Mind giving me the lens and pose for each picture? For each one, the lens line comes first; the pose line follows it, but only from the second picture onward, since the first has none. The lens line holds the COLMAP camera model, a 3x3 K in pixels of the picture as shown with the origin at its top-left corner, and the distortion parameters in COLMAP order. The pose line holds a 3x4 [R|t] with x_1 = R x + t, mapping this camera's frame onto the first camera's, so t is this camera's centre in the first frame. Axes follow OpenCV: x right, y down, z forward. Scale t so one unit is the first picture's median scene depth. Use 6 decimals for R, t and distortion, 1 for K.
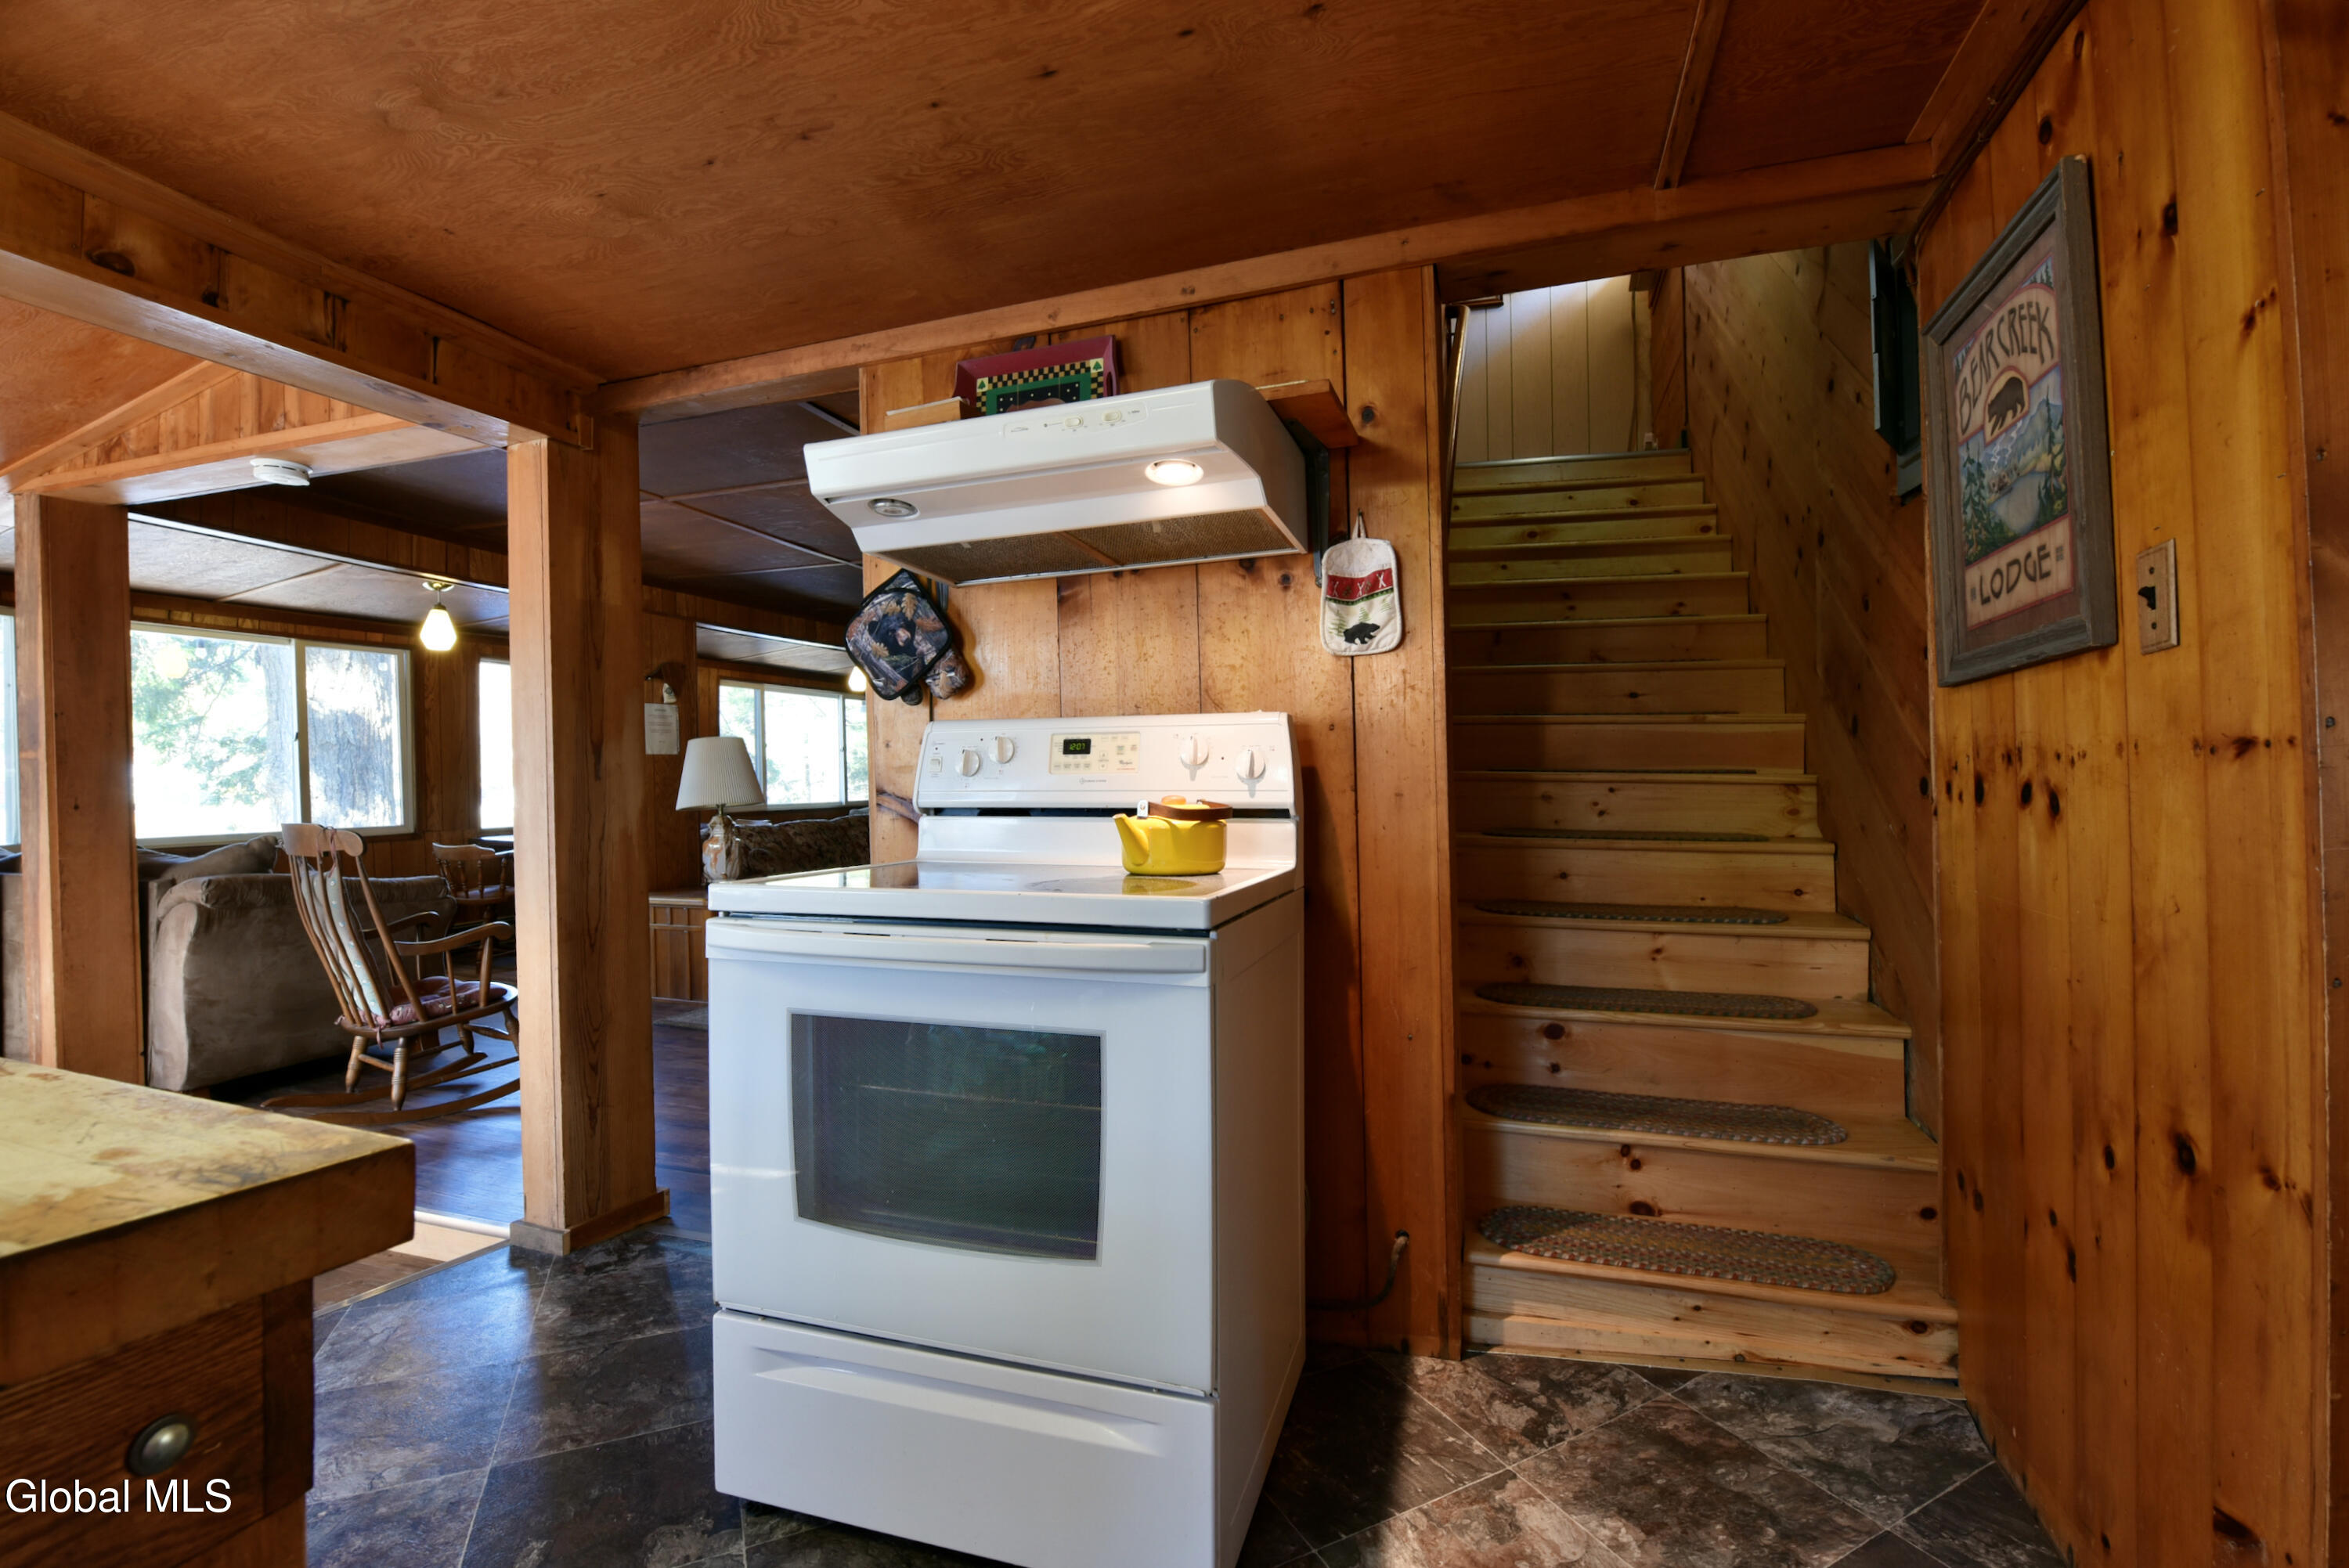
lens RADIAL K [[951.5, 0, 1170.7], [0, 951.5, 786.1], [0, 0, 1]] dist [-0.022245, -0.000548]
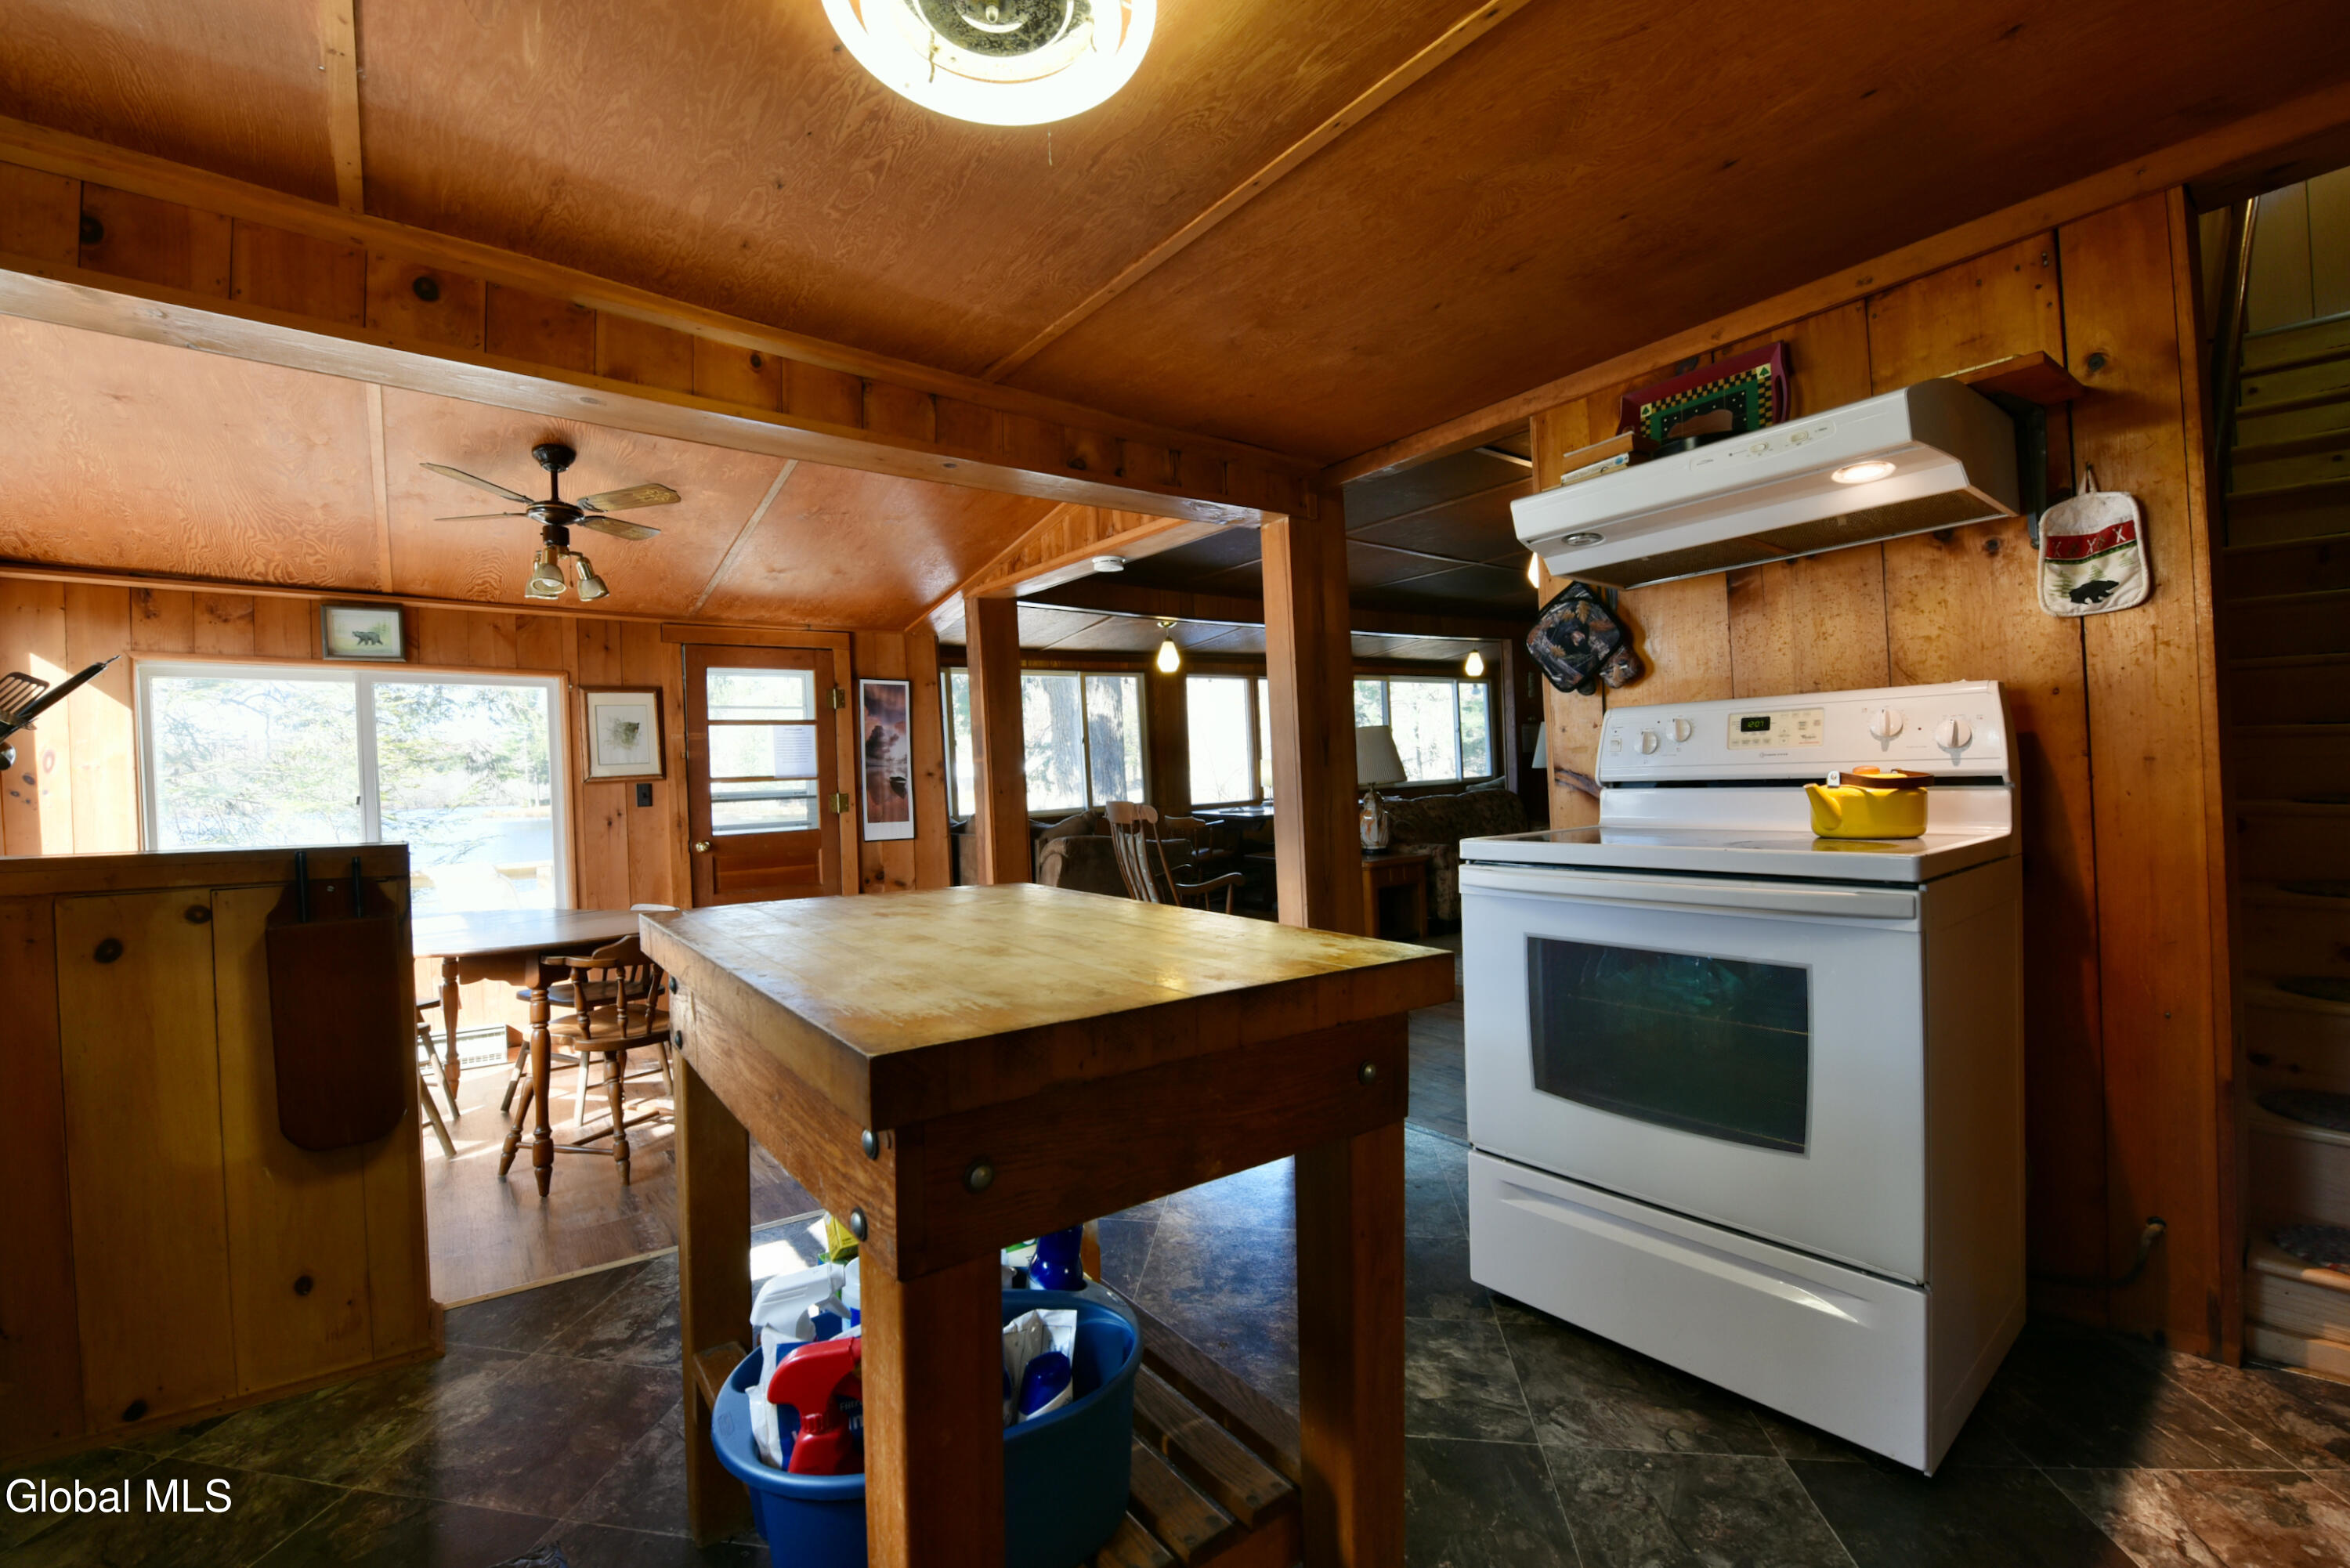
lens RADIAL K [[951.9, 0, 1171.2], [0, 951.9, 786.1], [0, 0, 1]] dist [-0.022245, -0.000548]
pose [[0.829960, -0.016748, -0.557572, -0.051932], [0.030784, 0.999401, 0.015802, -0.007612], [0.556973, -0.030279, 0.829978, -0.301681]]
